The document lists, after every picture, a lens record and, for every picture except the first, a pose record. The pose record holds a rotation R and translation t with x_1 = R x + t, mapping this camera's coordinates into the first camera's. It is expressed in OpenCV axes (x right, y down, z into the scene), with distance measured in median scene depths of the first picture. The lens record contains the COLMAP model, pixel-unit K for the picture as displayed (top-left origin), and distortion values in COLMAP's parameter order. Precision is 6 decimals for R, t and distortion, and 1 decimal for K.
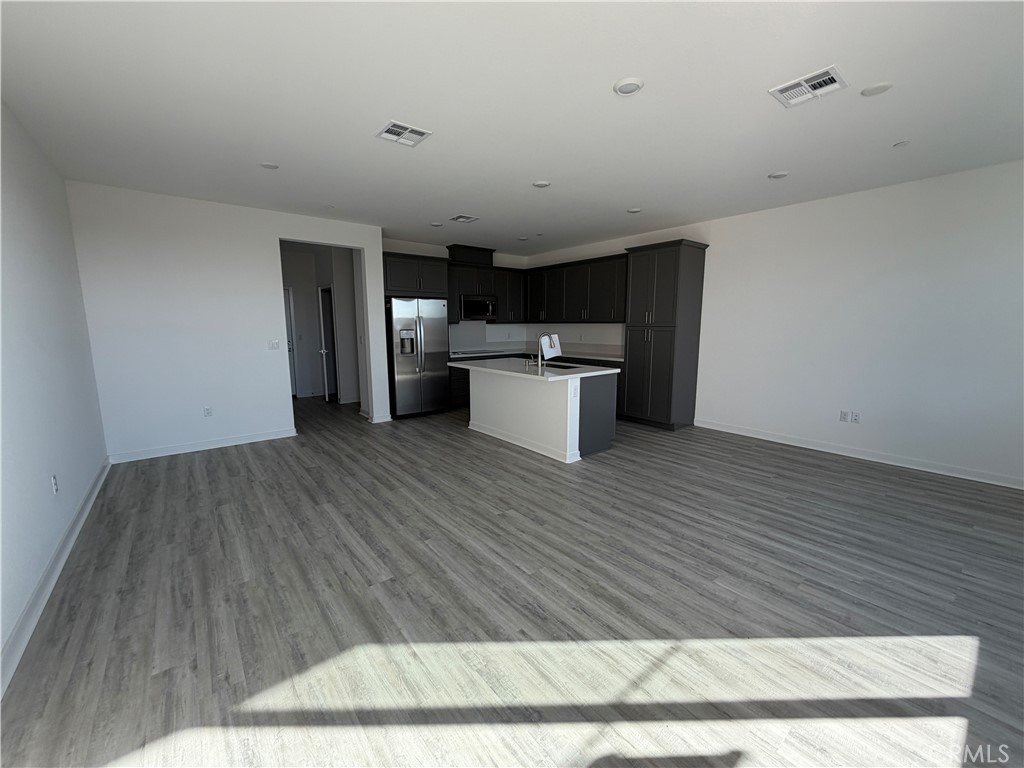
lens RADIAL K [[412.1, 0, 516.1], [0, 412.1, 380.5], [0, 0, 1]] dist [-0.000249, 0.000004]
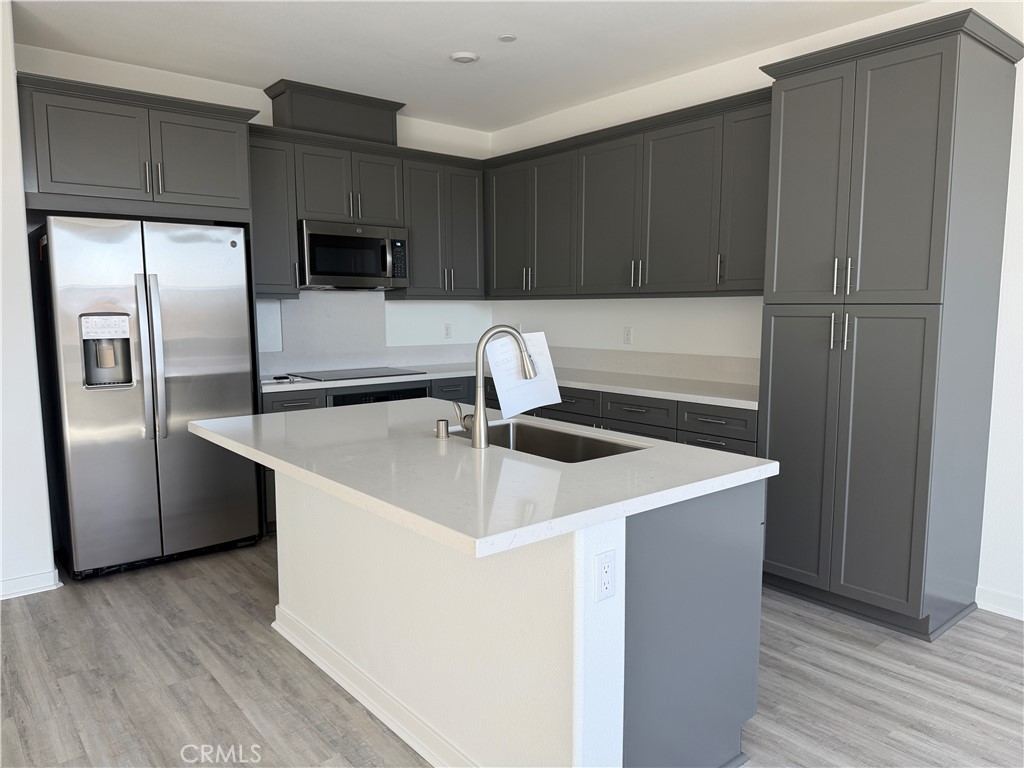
lens RADIAL K [[728.1, 0, 520.7], [0, 728.1, 387.4], [0, 0, 1]] dist [0.014300, -0.000288]
pose [[0.999962, 0.000081, 0.008747, 0.064158], [0.000121, 0.999733, -0.023103, -0.050115], [-0.008747, 0.023103, 0.999695, 0.409036]]
